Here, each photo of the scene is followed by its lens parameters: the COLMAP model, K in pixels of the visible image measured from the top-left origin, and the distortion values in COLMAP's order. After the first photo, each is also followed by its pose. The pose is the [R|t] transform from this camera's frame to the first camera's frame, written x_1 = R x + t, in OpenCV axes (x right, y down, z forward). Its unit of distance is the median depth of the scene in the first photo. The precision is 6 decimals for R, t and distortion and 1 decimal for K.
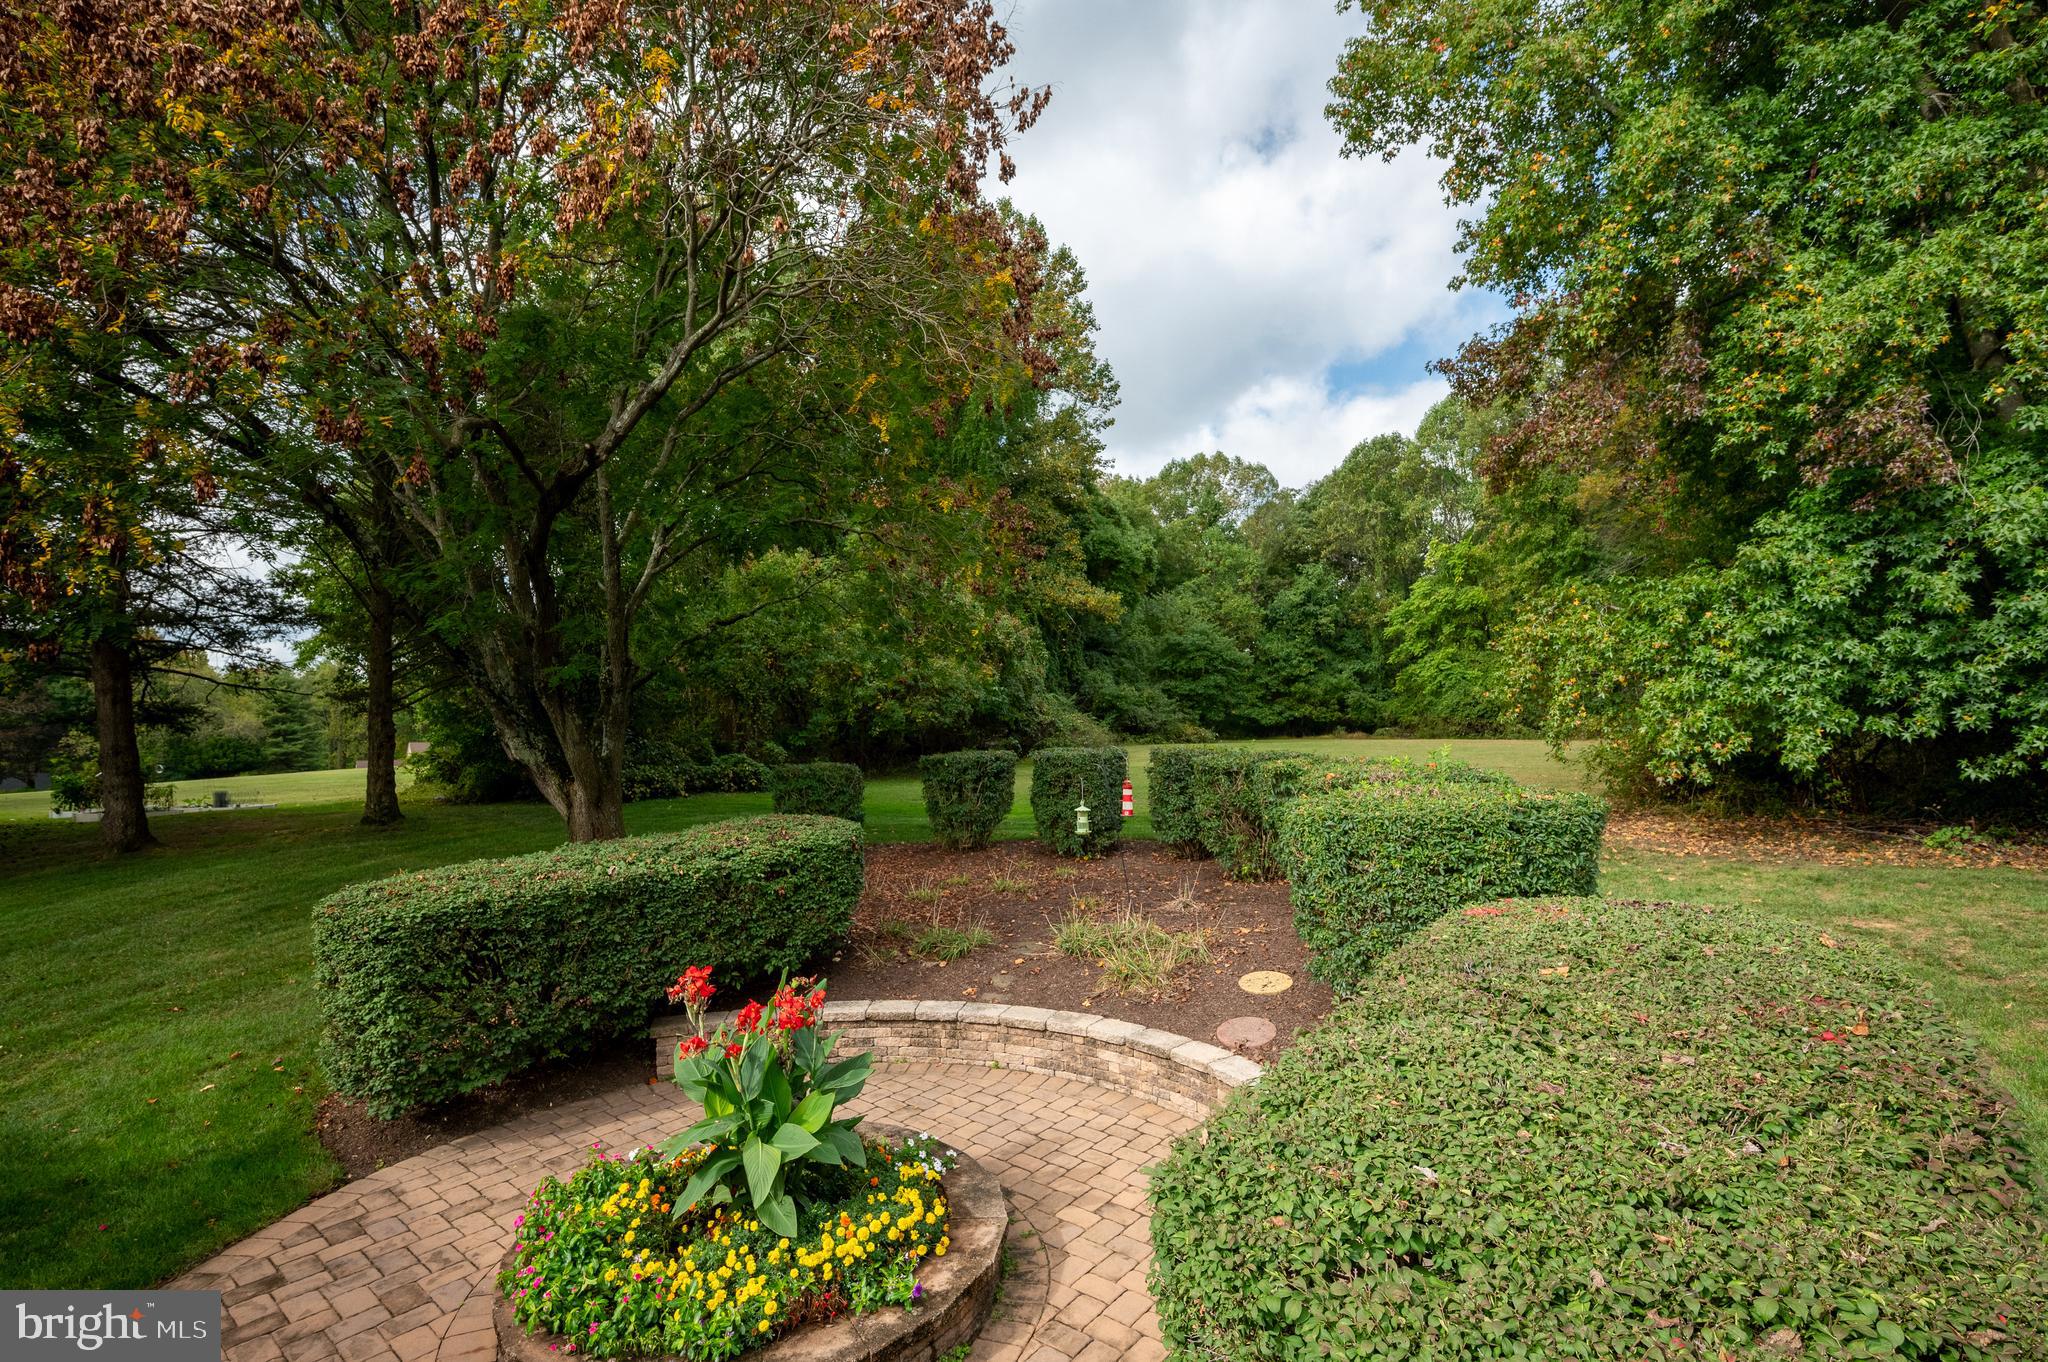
lens RADIAL K [[909.3, 0, 1018.5], [0, 909.3, 694.2], [0, 0, 1]] dist [-0.001259, -0.000258]
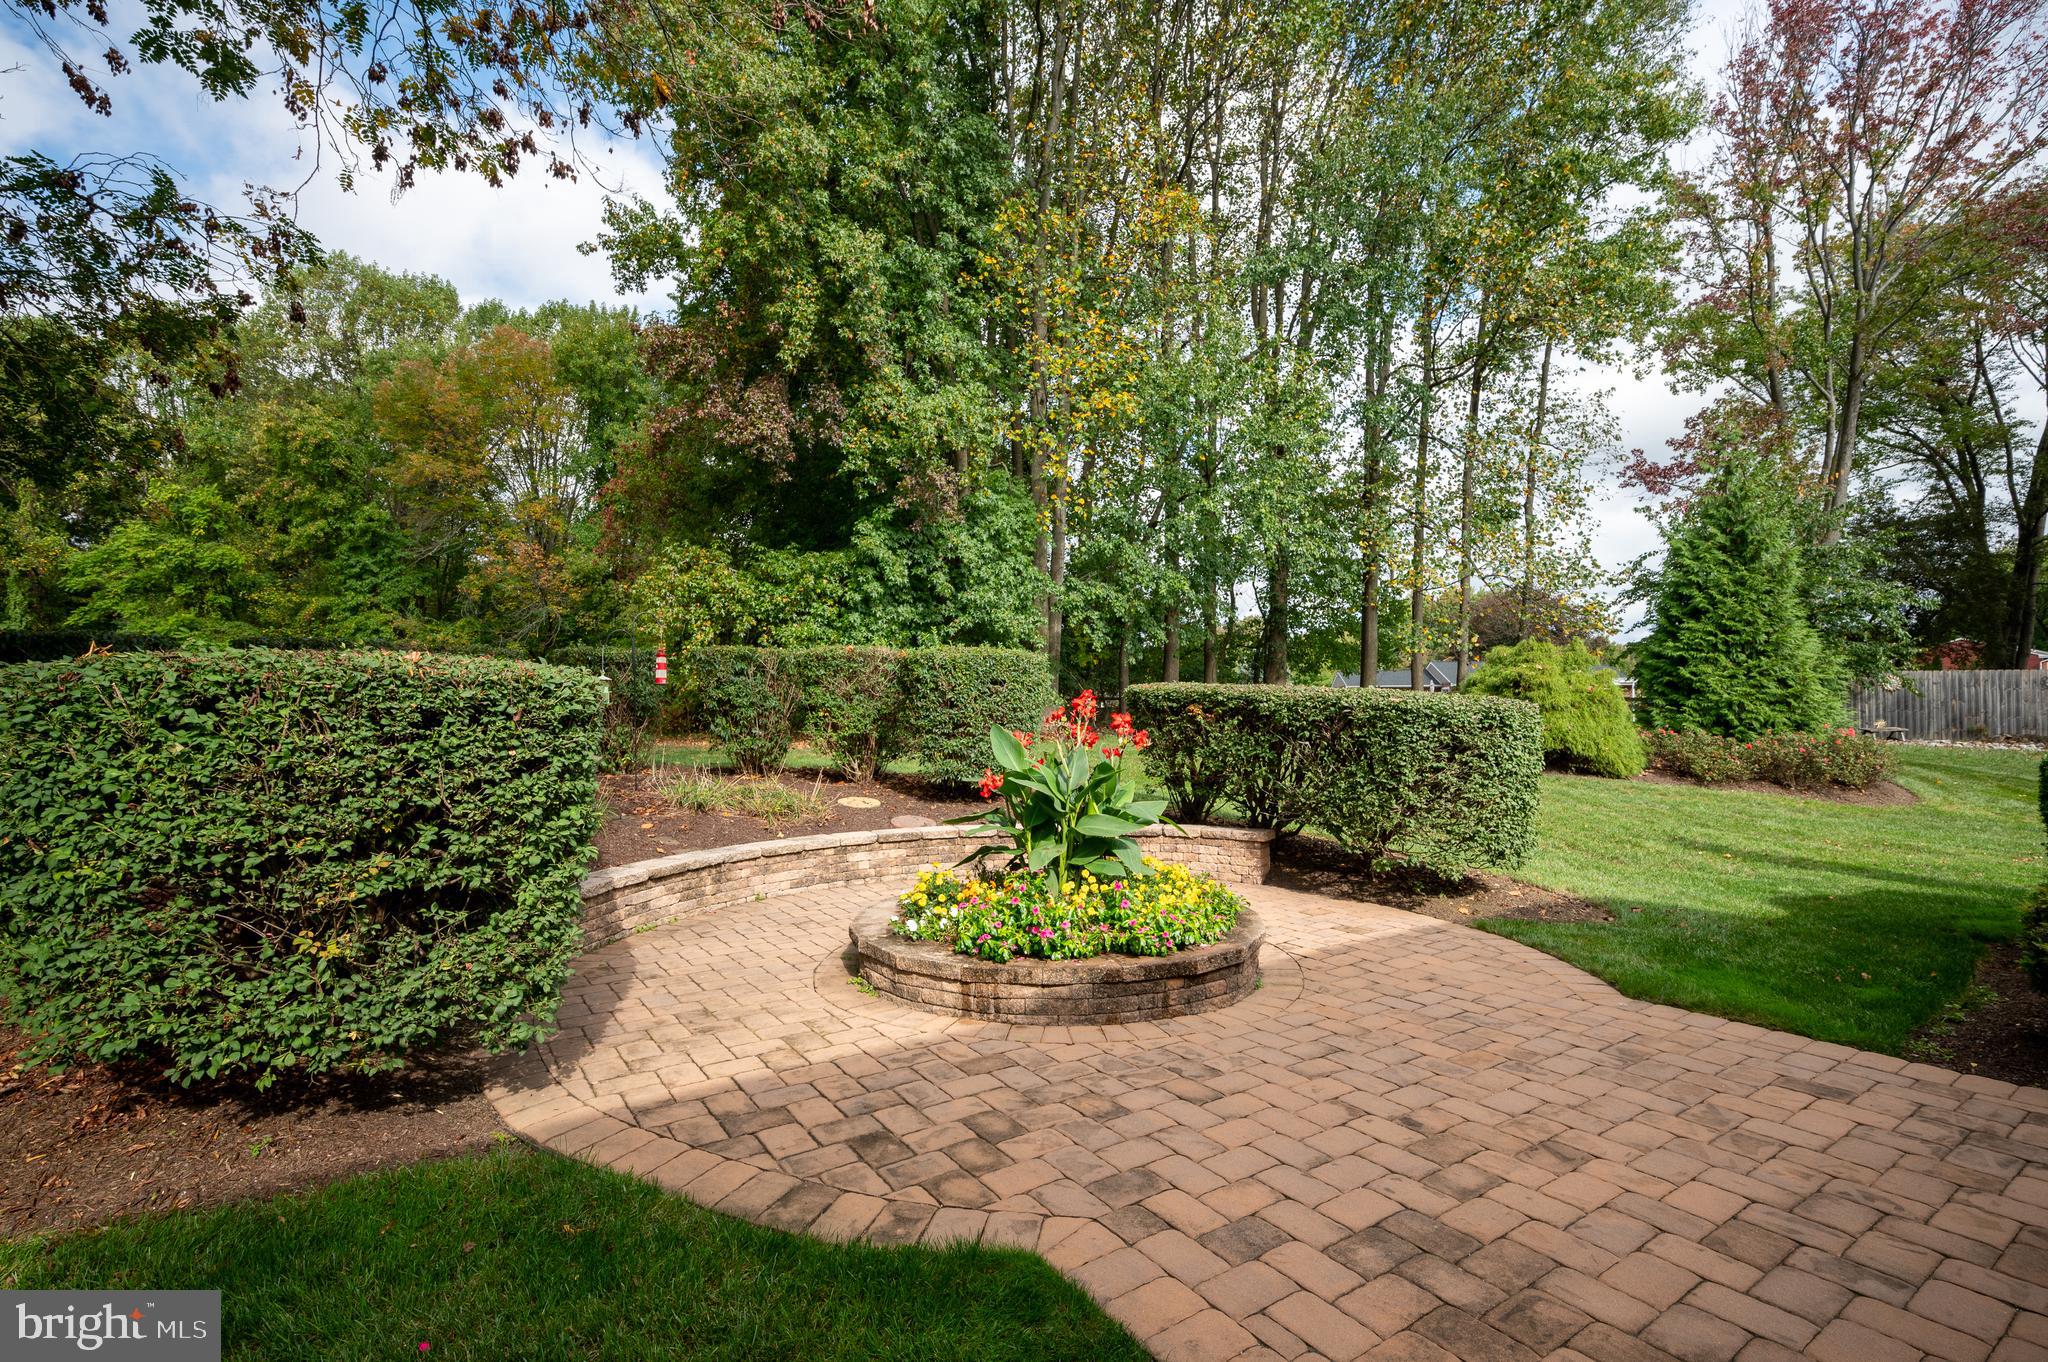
lens RADIAL K [[909.3, 0, 1018.5], [0, 909.3, 694.2], [0, 0, 1]] dist [-0.001259, -0.000258]
pose [[0.309080, 0.033545, 0.950444, -0.576753], [-0.035453, 0.999090, -0.023733, 0.128274], [-0.950375, -0.026360, 0.309987, 0.274880]]
